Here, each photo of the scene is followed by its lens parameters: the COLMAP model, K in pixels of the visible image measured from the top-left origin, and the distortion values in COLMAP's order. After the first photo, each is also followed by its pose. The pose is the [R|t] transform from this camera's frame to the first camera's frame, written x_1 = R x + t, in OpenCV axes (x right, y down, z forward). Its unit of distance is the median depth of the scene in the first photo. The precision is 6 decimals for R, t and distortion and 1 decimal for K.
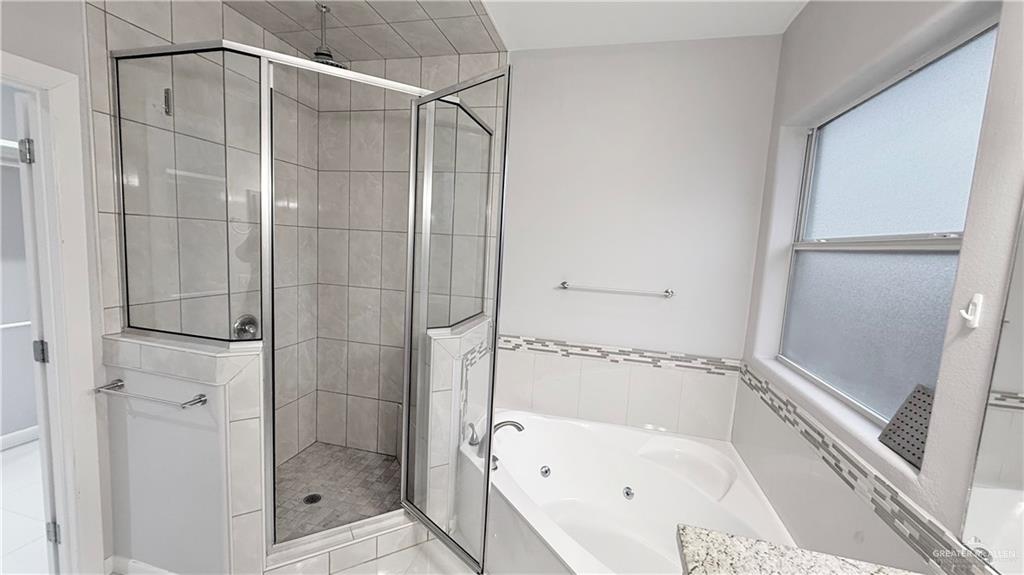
lens RADIAL K [[407.9, 0, 510.0], [0, 407.9, 287.8], [0, 0, 1]] dist [0.001268, -0.000265]
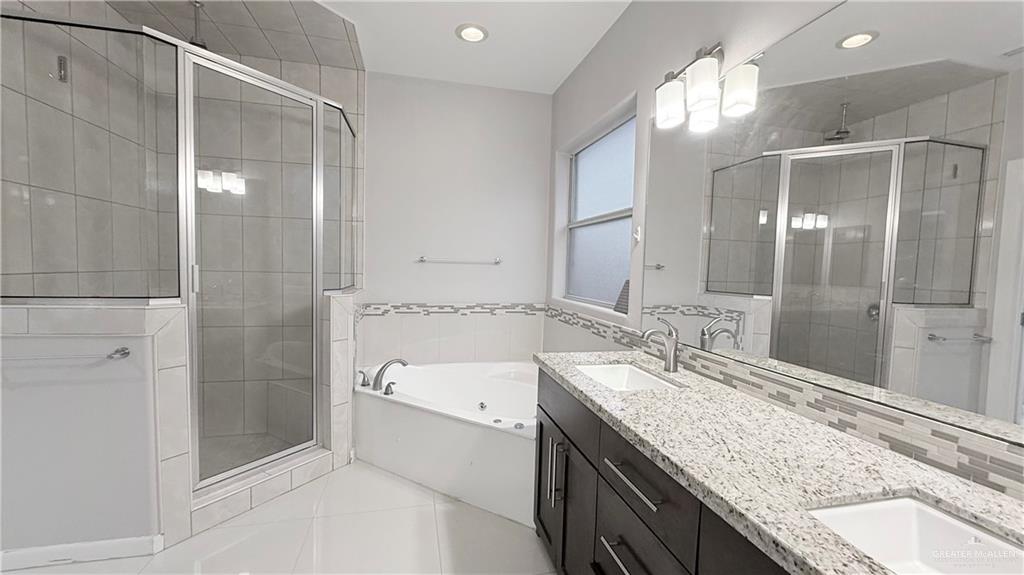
lens RADIAL K [[407.9, 0, 510.0], [0, 407.9, 287.8], [0, 0, 1]] dist [0.001268, -0.000265]
pose [[0.886063, -0.056213, 0.460144, -0.252033], [0.071806, 0.997283, -0.016439, 0.142909], [-0.457970, 0.047607, 0.887692, -0.299897]]
